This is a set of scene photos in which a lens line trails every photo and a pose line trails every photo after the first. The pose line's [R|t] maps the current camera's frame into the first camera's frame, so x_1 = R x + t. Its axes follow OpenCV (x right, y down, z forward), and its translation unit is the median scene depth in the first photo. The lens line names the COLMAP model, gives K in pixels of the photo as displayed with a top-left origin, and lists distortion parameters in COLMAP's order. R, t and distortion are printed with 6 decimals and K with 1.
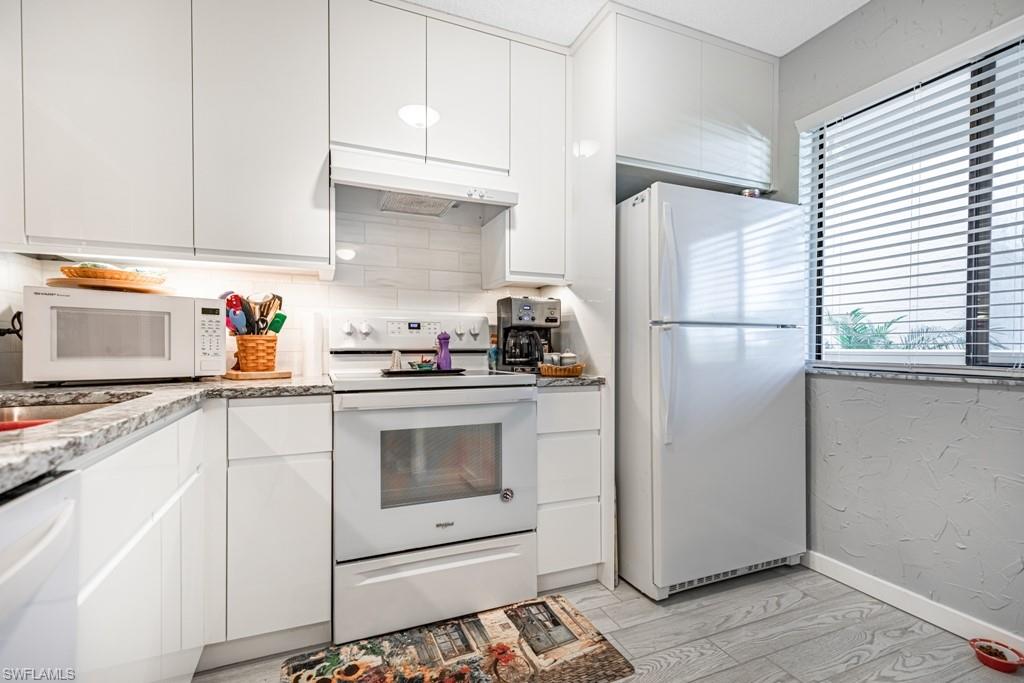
lens RADIAL K [[469.7, 0, 511.2], [0, 469.7, 345.6], [0, 0, 1]] dist [0.008032, -0.000661]
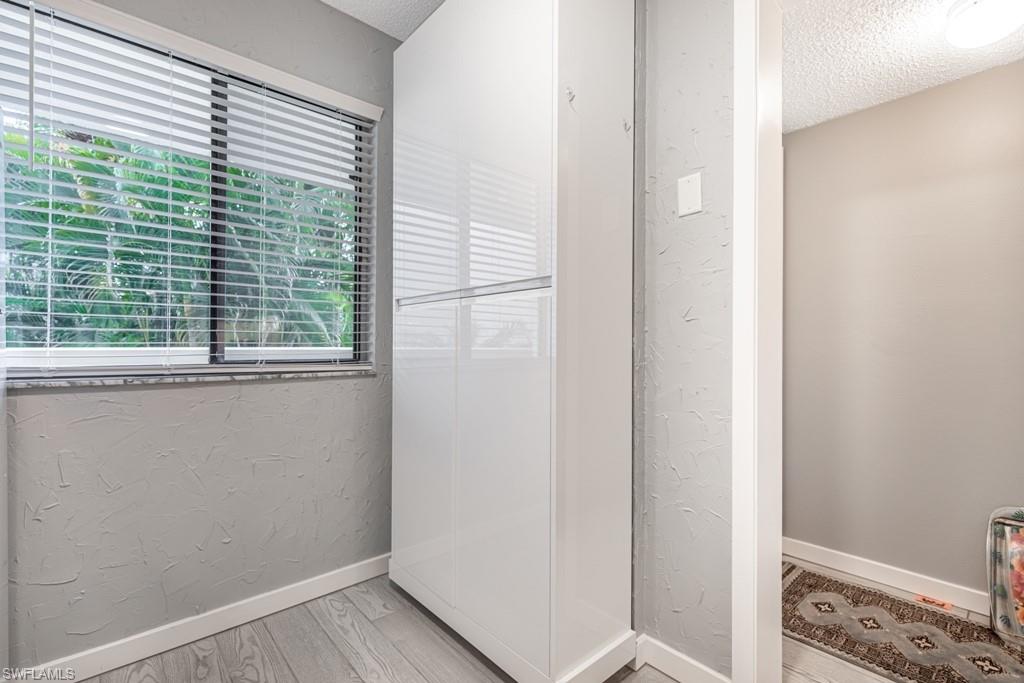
lens RADIAL K [[469.7, 0, 509.7], [0, 469.7, 344.7], [0, 0, 1]] dist [0.008032, -0.000661]
pose [[-0.322938, 0.004894, 0.946407, -0.203171], [-0.000713, 0.999985, -0.005415, 0.005129], [-0.946420, -0.002424, -0.322930, 0.717987]]
